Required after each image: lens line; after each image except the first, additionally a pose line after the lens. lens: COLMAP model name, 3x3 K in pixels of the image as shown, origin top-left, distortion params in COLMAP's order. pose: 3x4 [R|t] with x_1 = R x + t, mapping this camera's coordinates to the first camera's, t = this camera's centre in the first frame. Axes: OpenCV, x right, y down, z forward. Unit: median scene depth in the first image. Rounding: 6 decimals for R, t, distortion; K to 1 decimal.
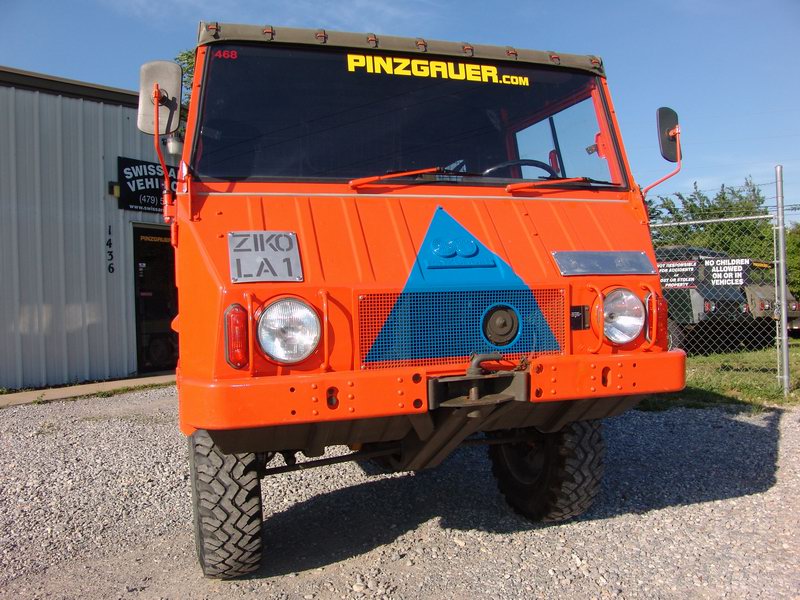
lens RADIAL K [[670.3, 0, 400.0], [0, 670.3, 300.0], [0, 0, 1]] dist [-0.154222, 0.130826]
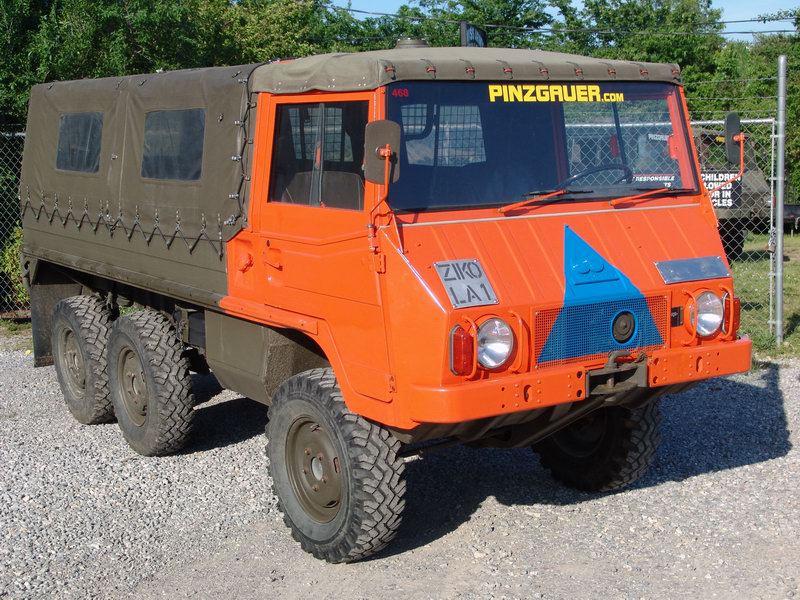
lens RADIAL K [[1232.0, 0, 400.0], [0, 1232.0, 300.0], [0, 0, 1]] dist [-0.012403, 0.133952]
pose [[0.962007, -0.029332, 0.271445, -0.747324], [-0.003086, 0.992981, 0.118234, -0.241796], [-0.273008, -0.114580, 0.955164, -0.924791]]
